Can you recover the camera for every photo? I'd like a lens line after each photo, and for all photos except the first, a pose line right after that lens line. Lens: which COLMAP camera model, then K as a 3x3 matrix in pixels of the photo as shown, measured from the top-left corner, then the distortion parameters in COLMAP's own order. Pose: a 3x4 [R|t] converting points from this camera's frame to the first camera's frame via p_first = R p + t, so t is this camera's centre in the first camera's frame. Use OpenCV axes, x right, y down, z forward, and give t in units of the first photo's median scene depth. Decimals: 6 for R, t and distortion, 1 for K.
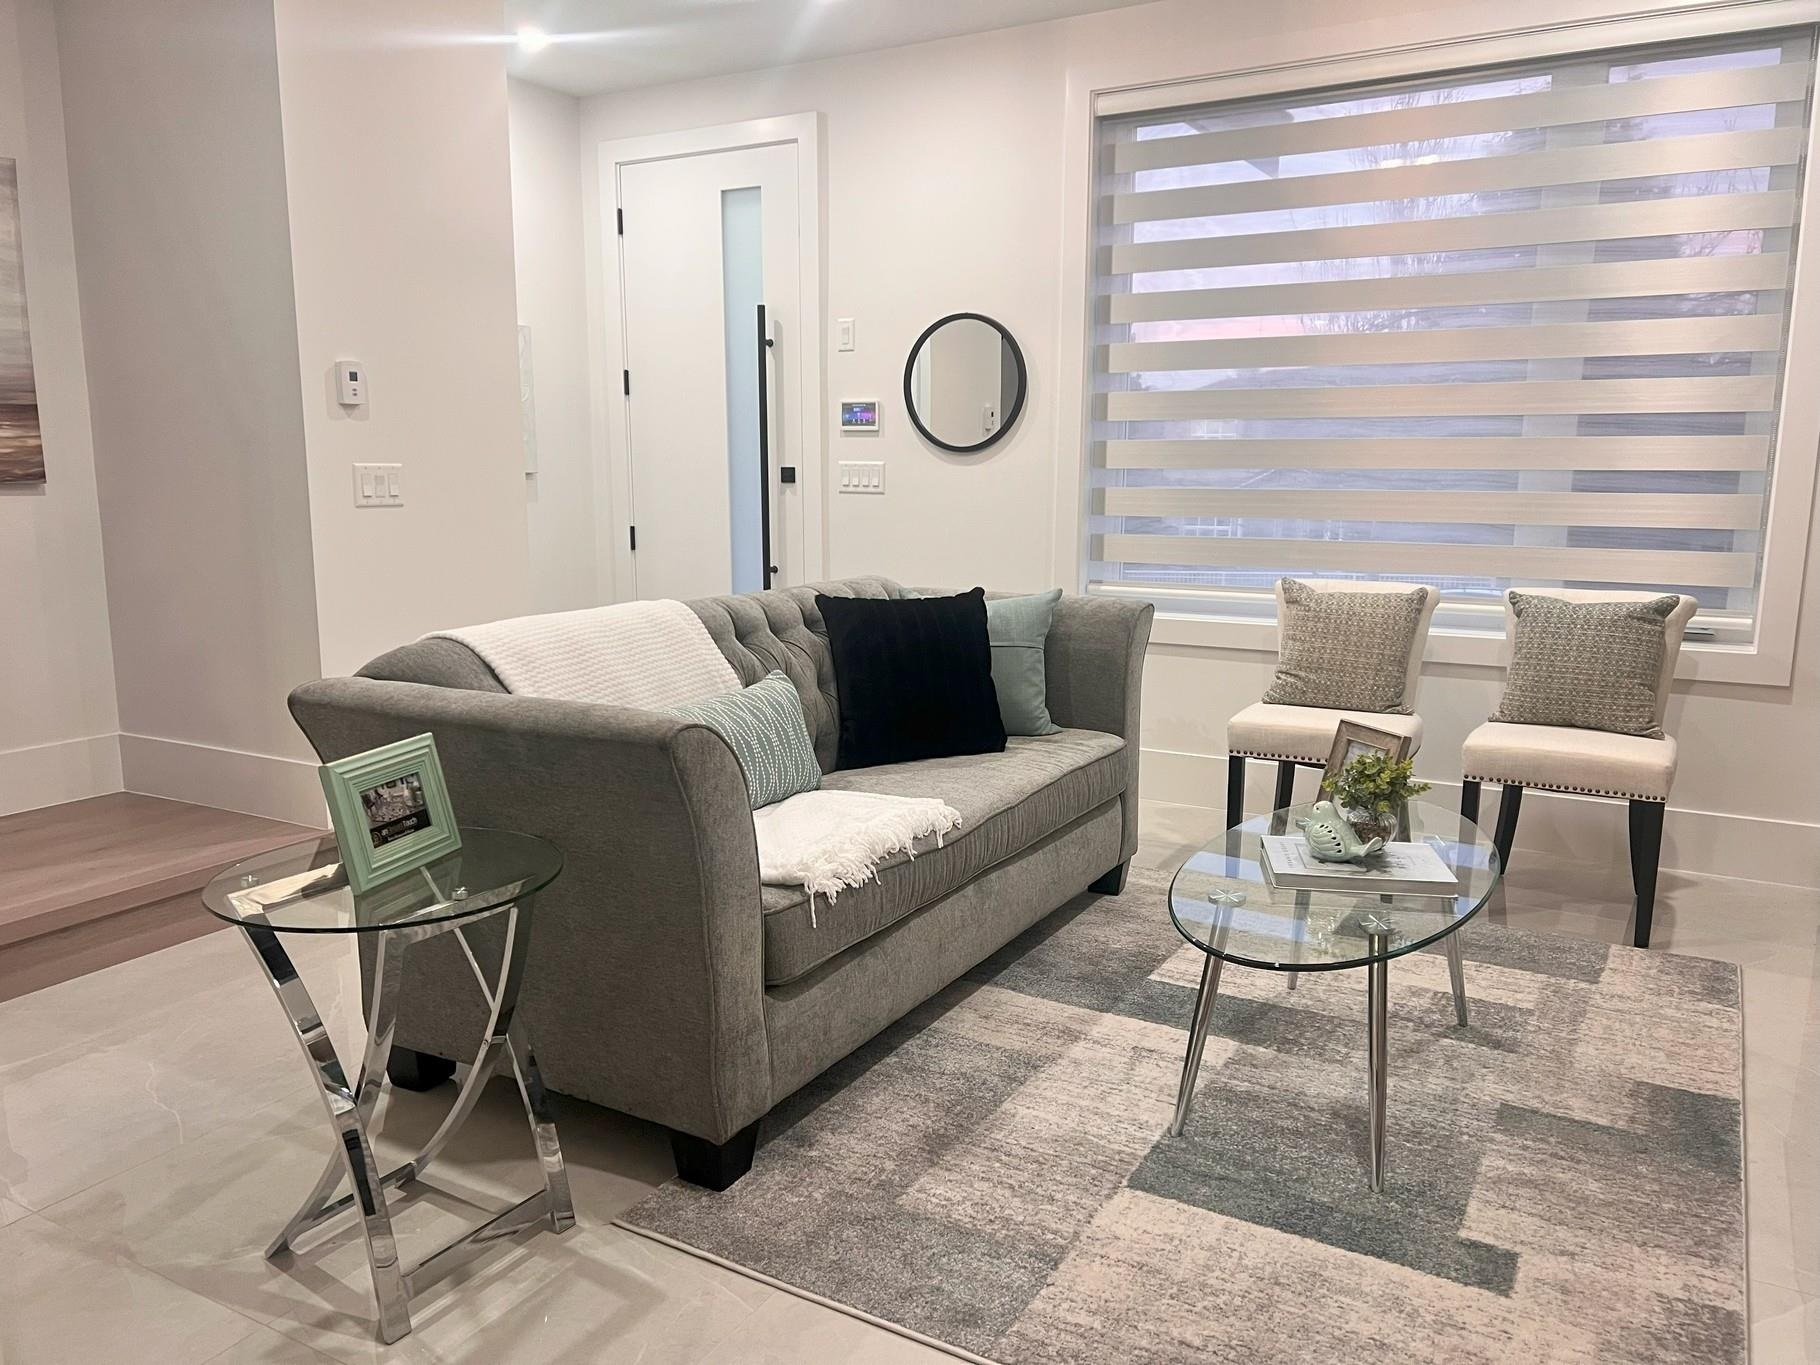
lens RADIAL K [[1349.5, 0, 900.9], [0, 1349.5, 700.5], [0, 0, 1]] dist [0.067043, -0.073776]
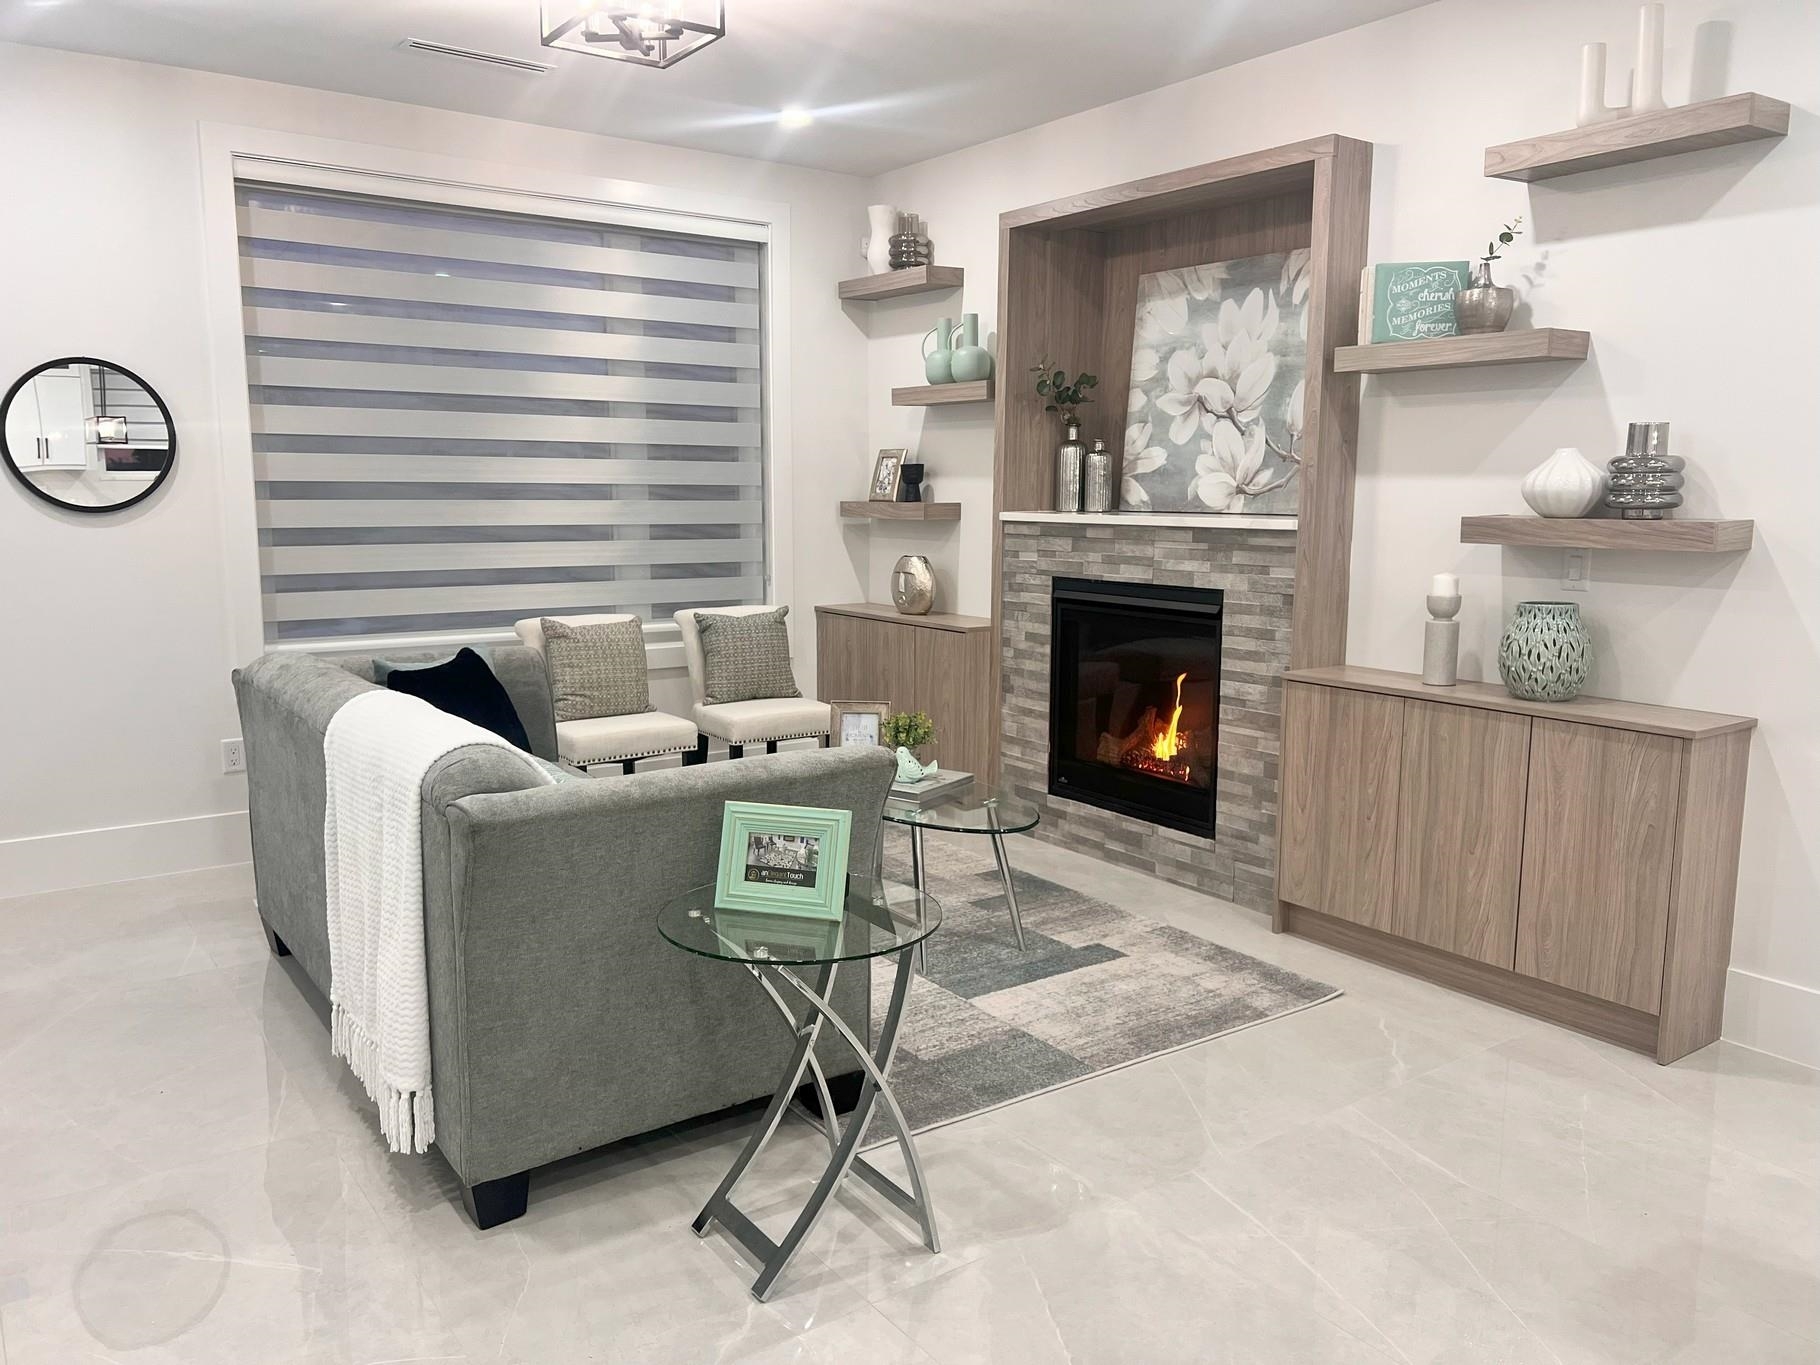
lens RADIAL K [[1349.5, 0, 894.6], [0, 1349.5, 687.8], [0, 0, 1]] dist [0.067043, -0.073776]
pose [[0.406262, -0.131536, 0.904240, -1.235531], [0.162776, 0.984175, 0.070031, -0.113844], [-0.899141, 0.118738, 0.421244, 0.397745]]
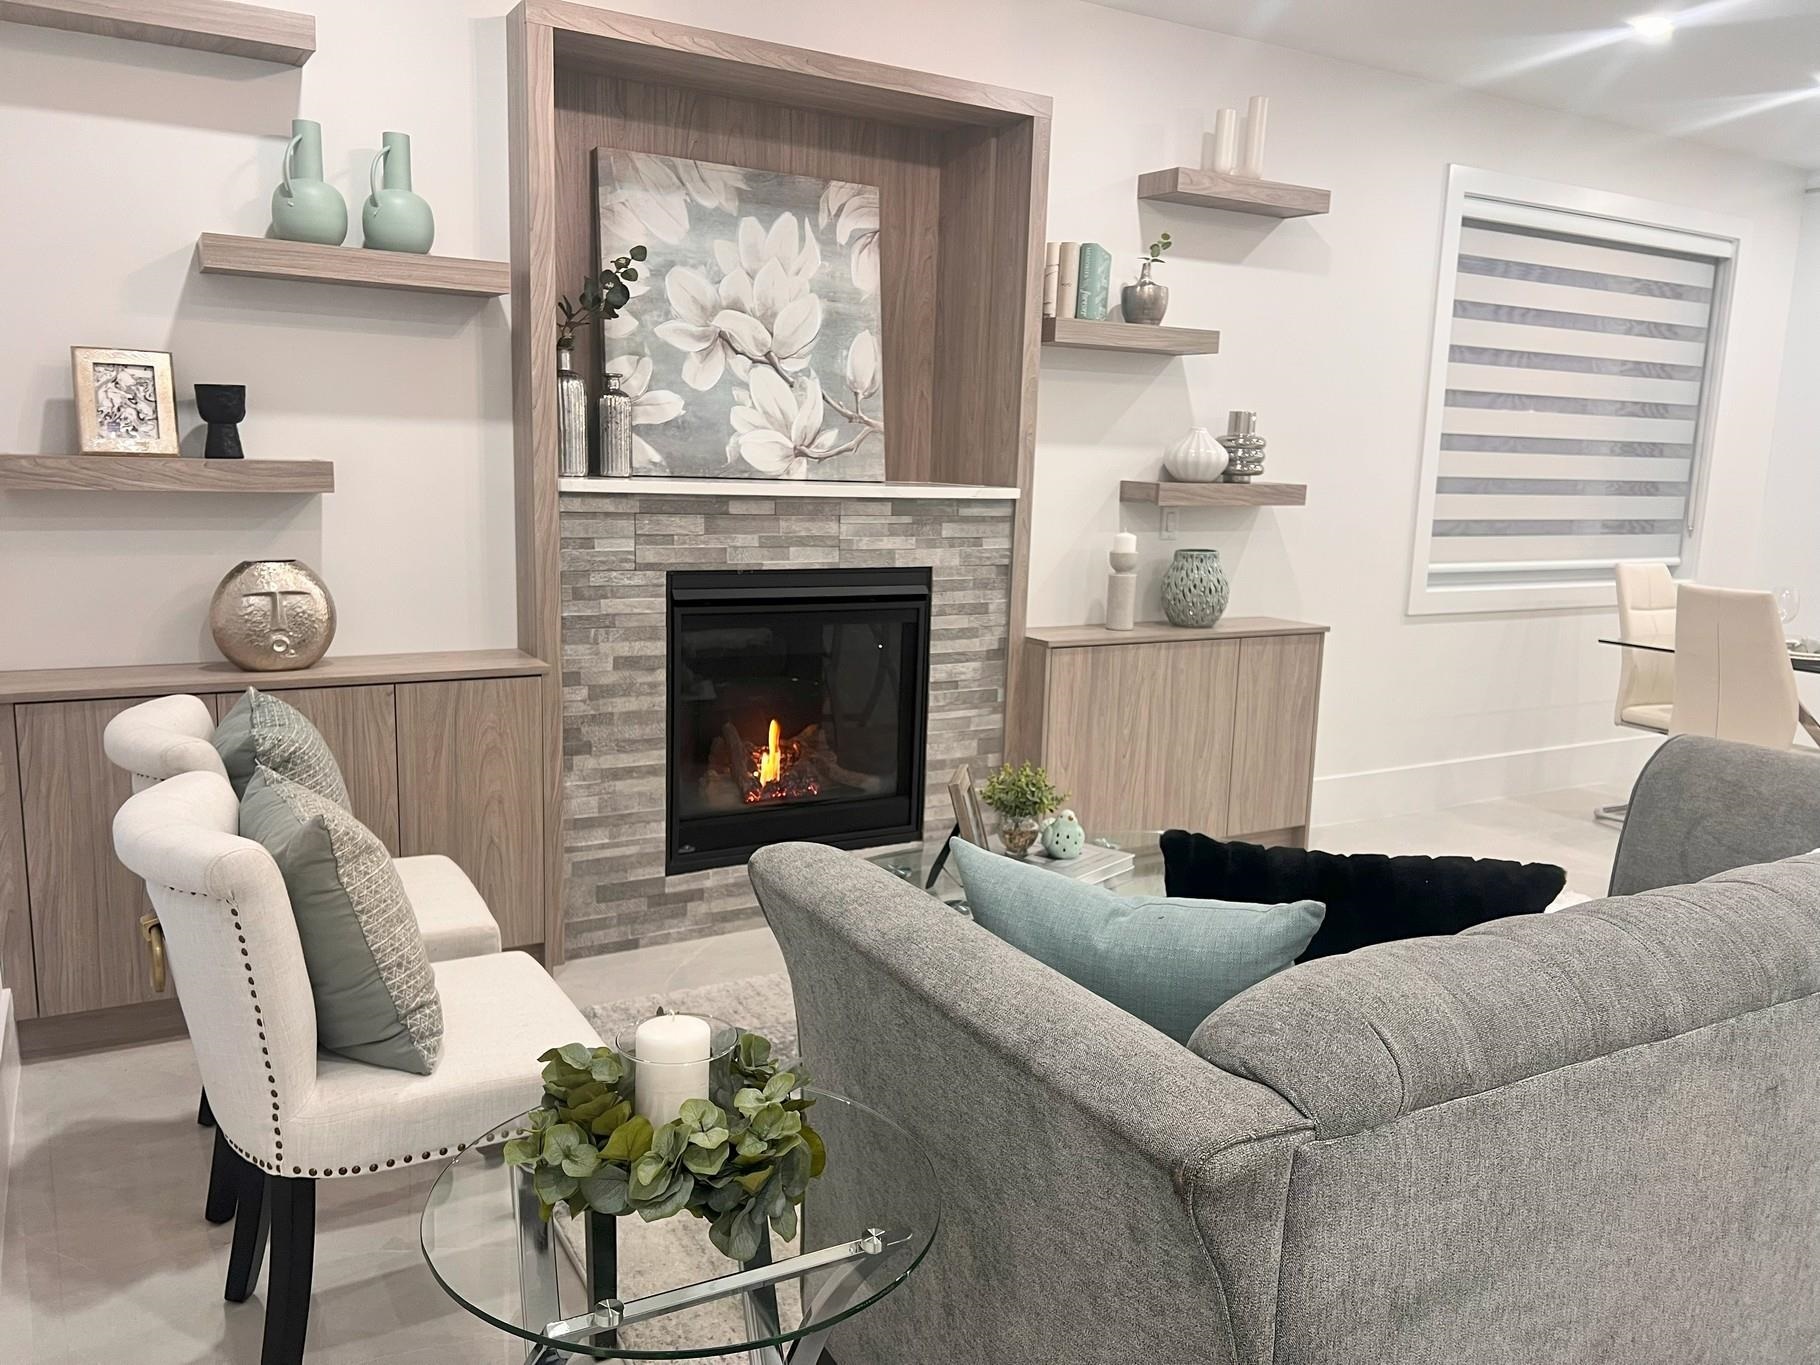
lens RADIAL K [[1349.5, 0, 911.8], [0, 1349.5, 691.7], [0, 0, 1]] dist [0.067043, -0.073776]
pose [[-0.870261, -0.106681, 0.480900, -0.122118], [0.065058, 0.942823, 0.326884, -0.454884], [-0.488276, 0.315761, -0.813561, 2.238069]]
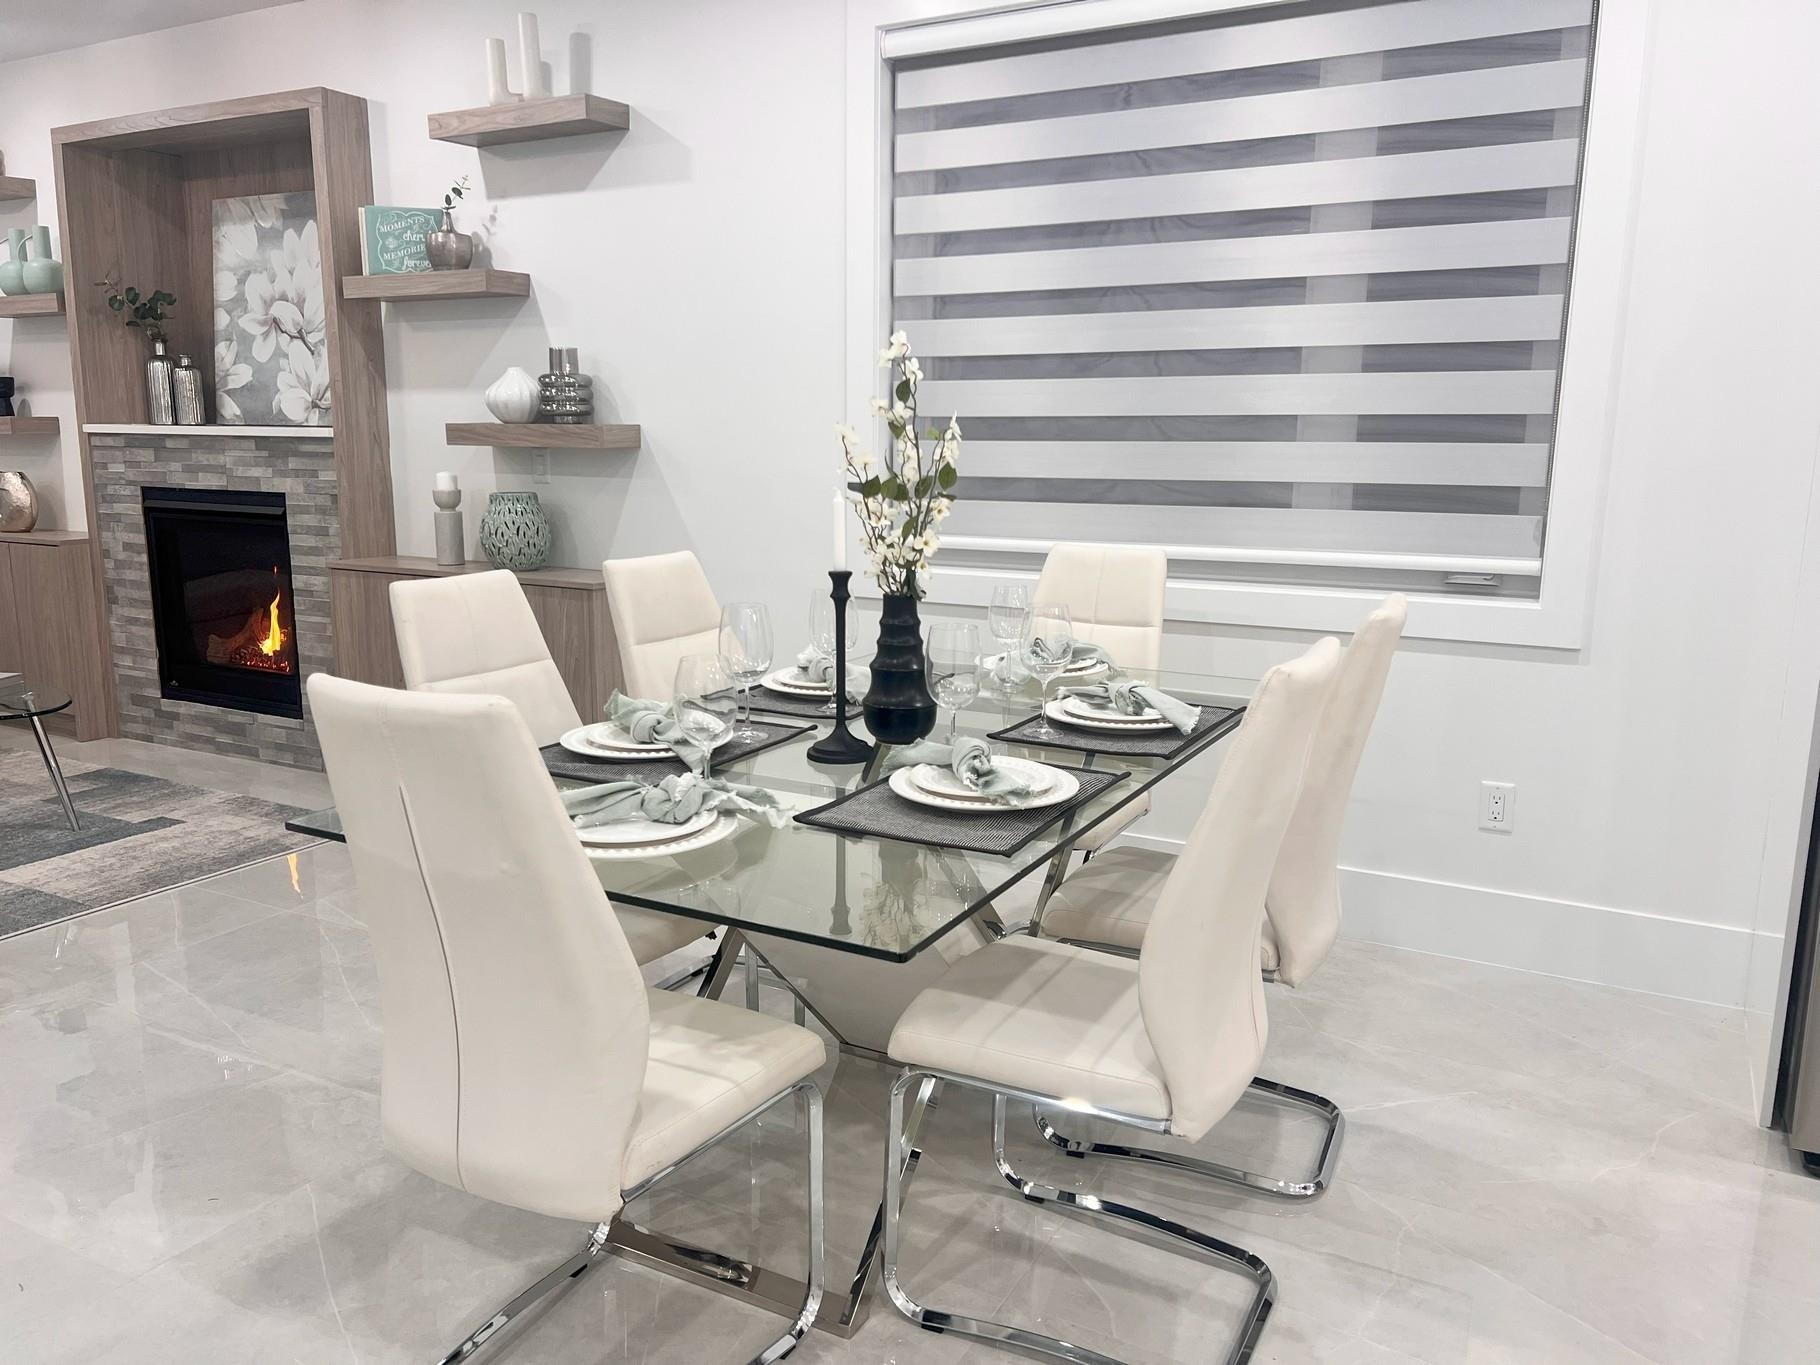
lens RADIAL K [[1349.5, 0, 886.5], [0, 1349.5, 680.5], [0, 0, 1]] dist [0.067043, -0.073776]
pose [[-0.033539, -0.177436, 0.983561, -1.484187], [0.177318, 0.967446, 0.180575, 0.025810], [-0.983582, 0.180459, -0.000984, -0.102065]]
